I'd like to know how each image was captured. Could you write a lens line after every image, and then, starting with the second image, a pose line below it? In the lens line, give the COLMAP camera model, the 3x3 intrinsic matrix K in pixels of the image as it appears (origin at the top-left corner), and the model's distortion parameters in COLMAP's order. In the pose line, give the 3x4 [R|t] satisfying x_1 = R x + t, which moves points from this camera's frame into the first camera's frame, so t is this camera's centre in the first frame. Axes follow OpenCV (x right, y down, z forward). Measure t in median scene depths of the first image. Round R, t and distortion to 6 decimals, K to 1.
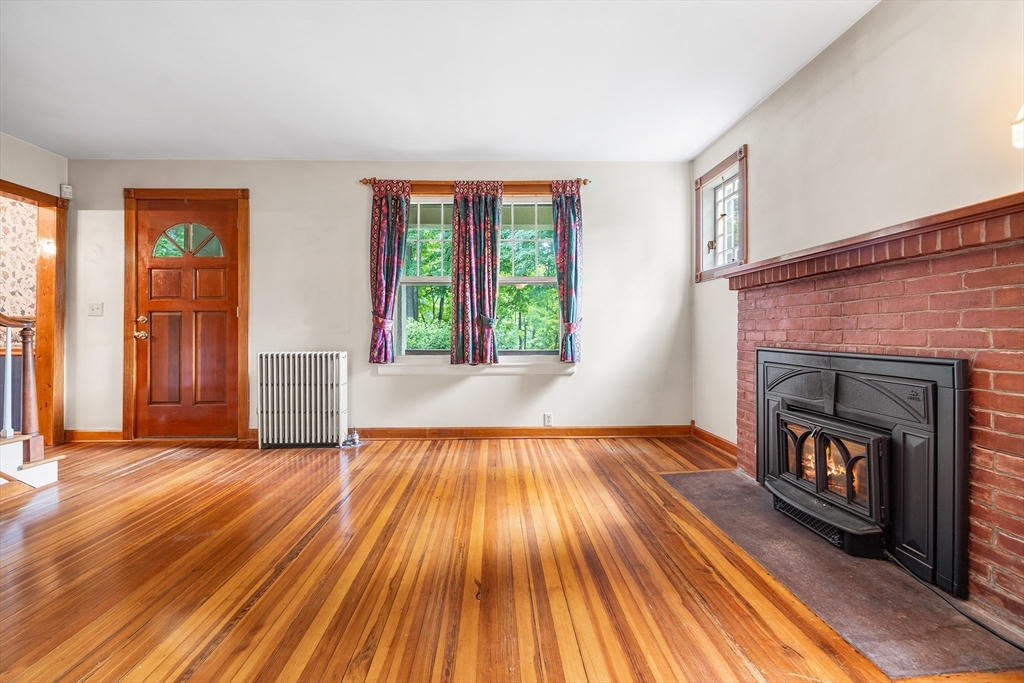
lens RADIAL K [[429.0, 0, 505.4], [0, 429.0, 334.8], [0, 0, 1]] dist [0.001756, 0.000312]
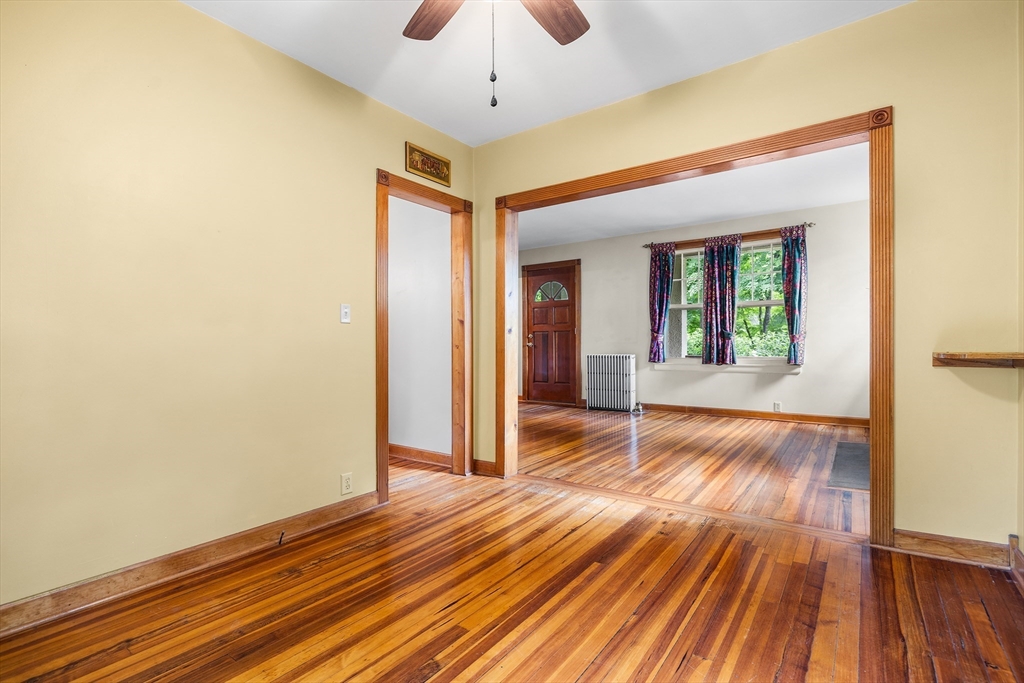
lens RADIAL K [[473.8, 0, 504.0], [0, 473.8, 343.6], [0, 0, 1]] dist [0.000606, 0.000097]
pose [[0.775245, -0.003312, -0.631652, 0.372376], [0.005340, 0.999985, 0.001312, -0.007335], [0.631638, -0.004390, 0.775251, -0.688640]]
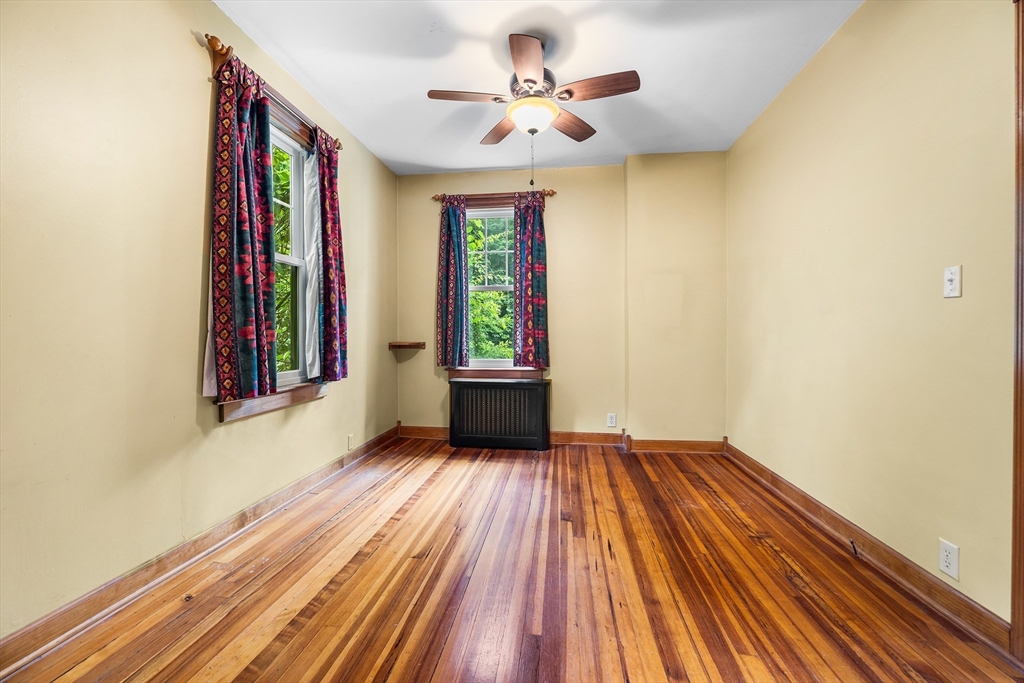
lens RADIAL K [[429.0, 0, 511.1], [0, 429.0, 338.2], [0, 0, 1]] dist [0.001756, 0.000312]
pose [[-0.989456, 0.004693, 0.144761, 0.063735], [0.005717, 0.999962, 0.006656, -0.004453], [-0.144724, 0.007414, -0.989444, 0.202835]]
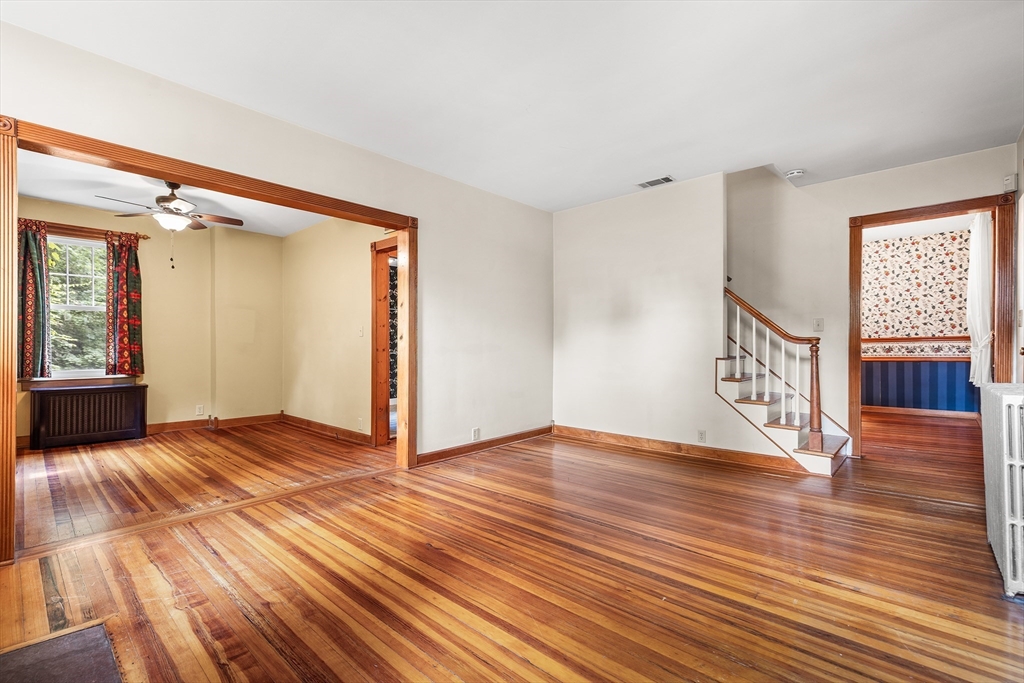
lens RADIAL K [[429.0, 0, 505.0], [0, 429.0, 343.1], [0, 0, 1]] dist [0.001756, 0.000312]
pose [[-0.686303, -0.004565, -0.727302, 0.322740], [0.001212, 0.999972, -0.007420, -0.011213], [0.727315, -0.005973, -0.686278, 0.885031]]
